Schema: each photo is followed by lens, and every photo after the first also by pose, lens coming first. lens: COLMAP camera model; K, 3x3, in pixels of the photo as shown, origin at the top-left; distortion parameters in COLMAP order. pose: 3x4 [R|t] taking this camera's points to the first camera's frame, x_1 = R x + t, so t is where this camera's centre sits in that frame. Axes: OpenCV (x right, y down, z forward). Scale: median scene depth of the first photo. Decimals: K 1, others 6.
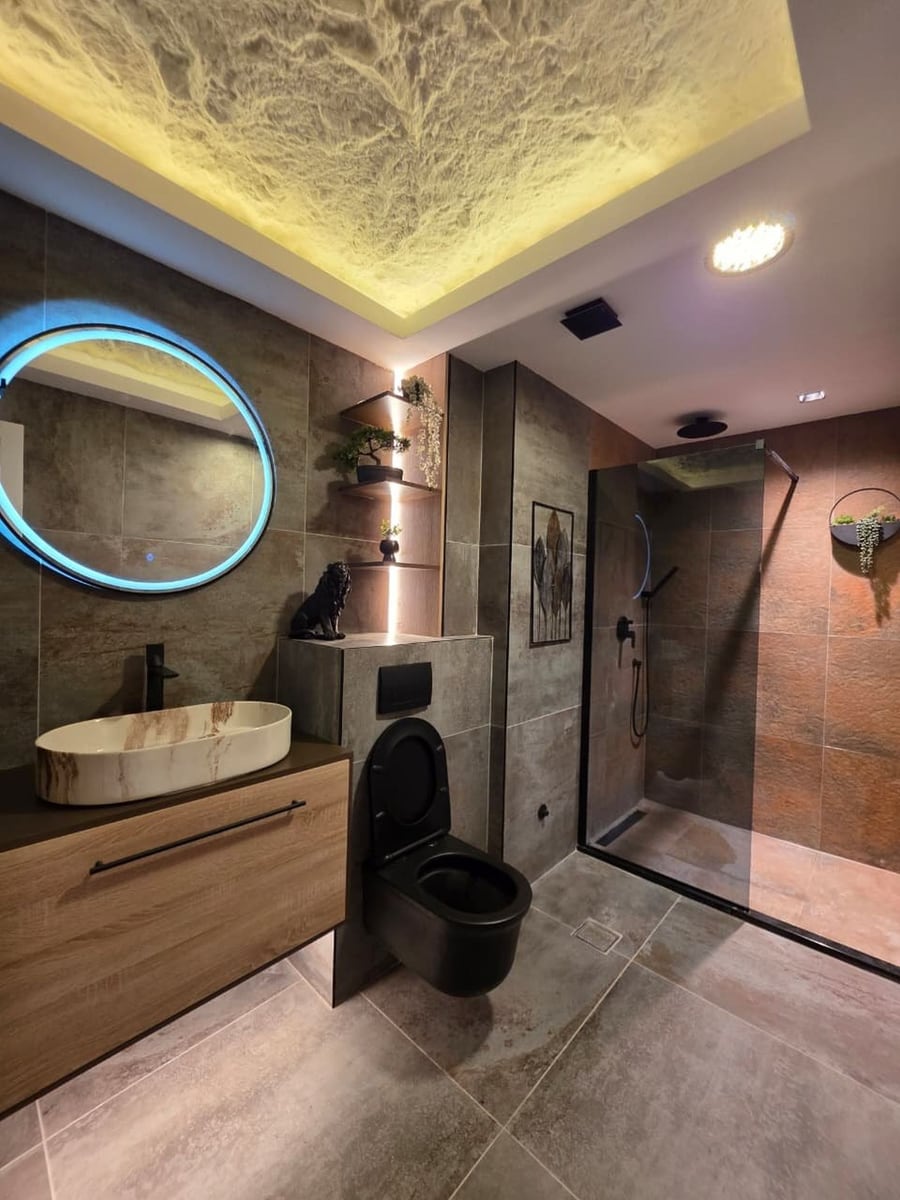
lens RADIAL K [[482.9, 0, 455.5], [0, 482.9, 603.5], [0, 0, 1]] dist [-0.002250, 0.001504]
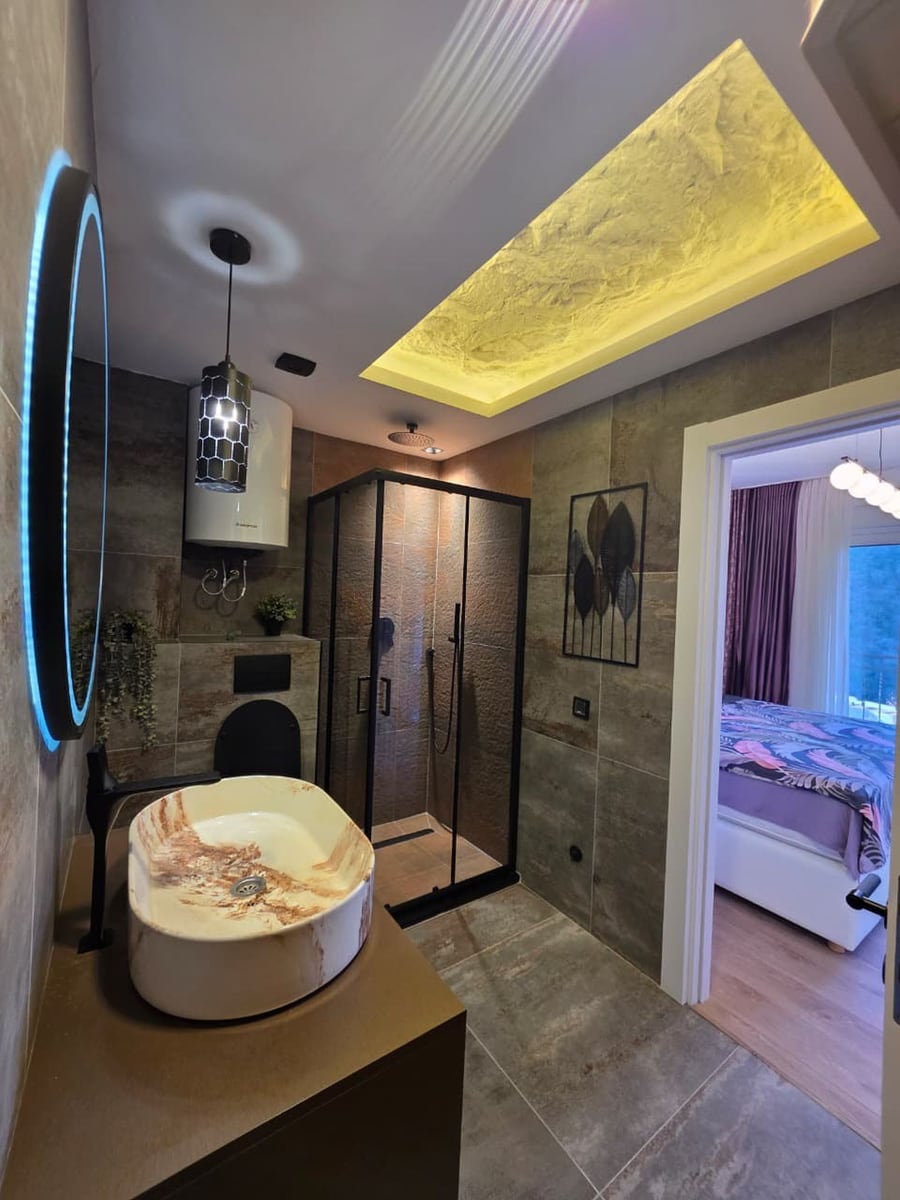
lens RADIAL K [[482.9, 0, 449.2], [0, 482.9, 602.8], [0, 0, 1]] dist [-0.002250, 0.001504]
pose [[-0.218411, -0.020586, -0.975640, 1.221465], [-0.060800, 0.998122, -0.007449, 0.009002], [0.973961, 0.057692, -0.219252, 1.106457]]
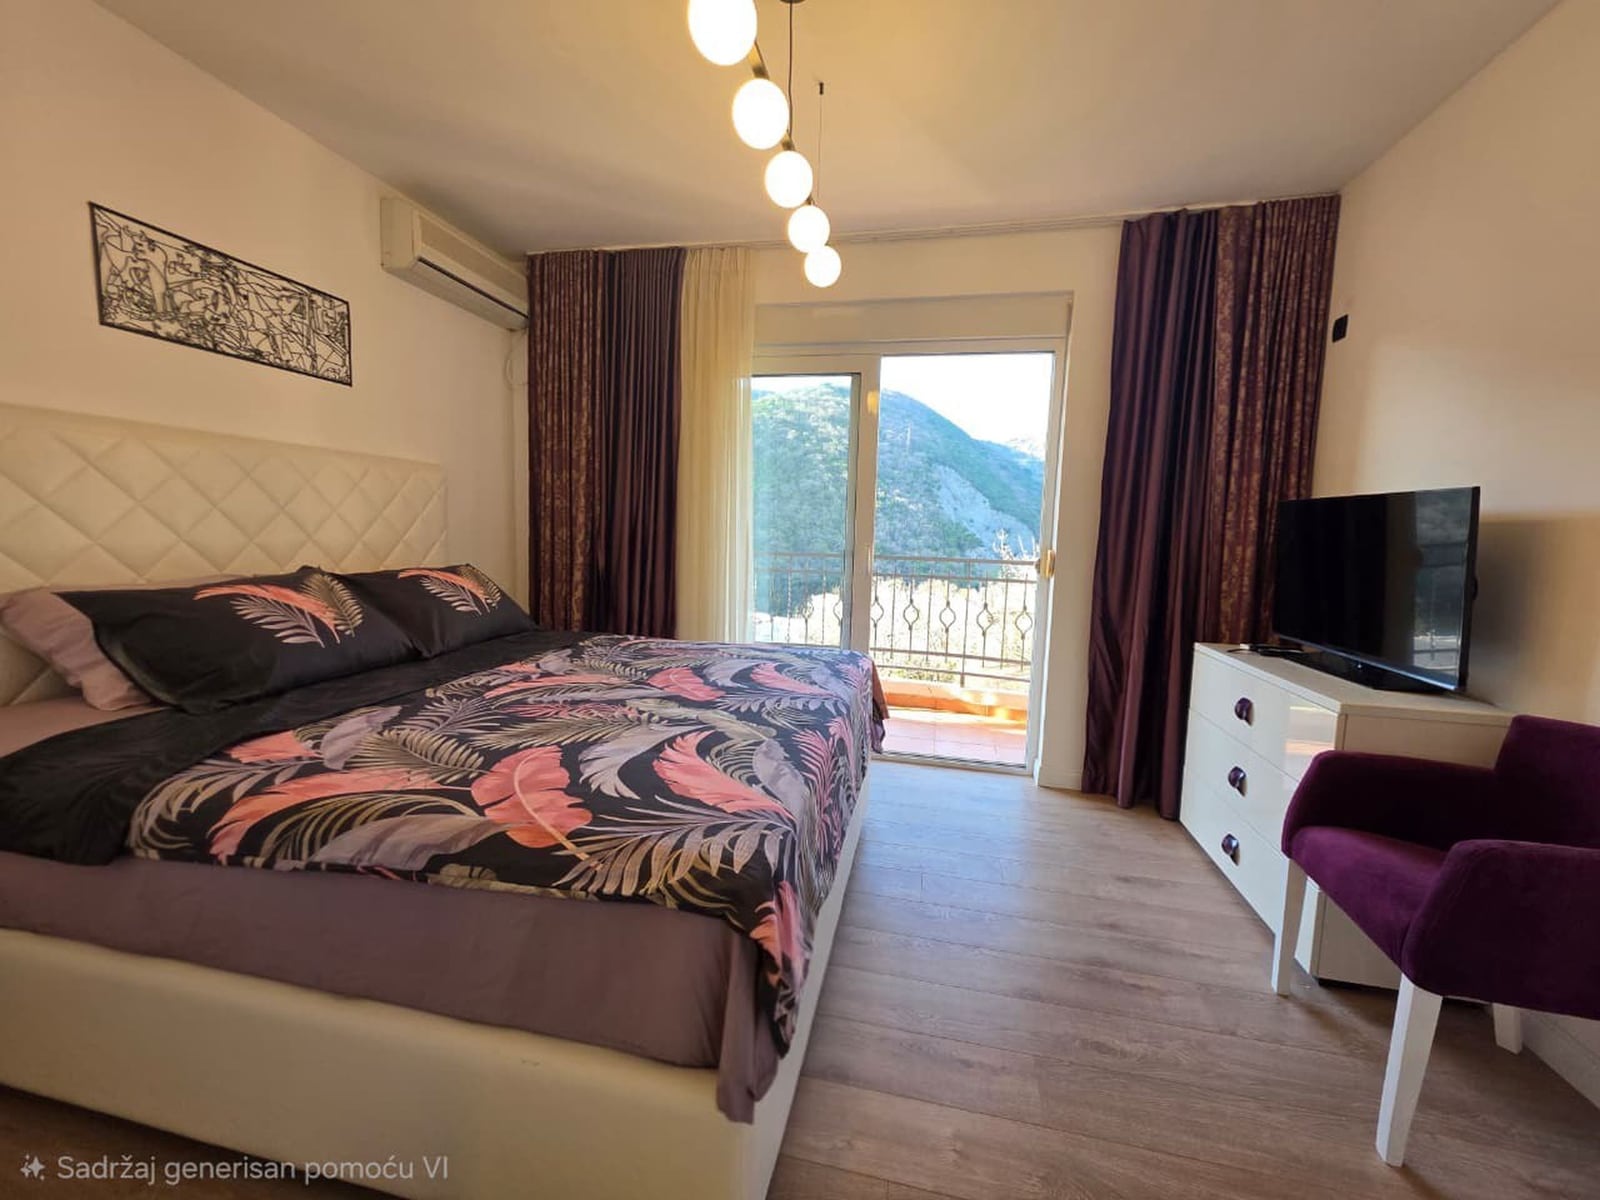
lens RADIAL K [[643.8, 0, 801.9], [0, 643.8, 590.9], [0, 0, 1]] dist [-0.002250, 0.001504]
pose [[0.506170, 0.073380, -0.859306, 0.970701], [-0.035778, 0.997303, 0.064089, 0.041772], [0.861691, -0.001696, 0.507430, 1.246472]]
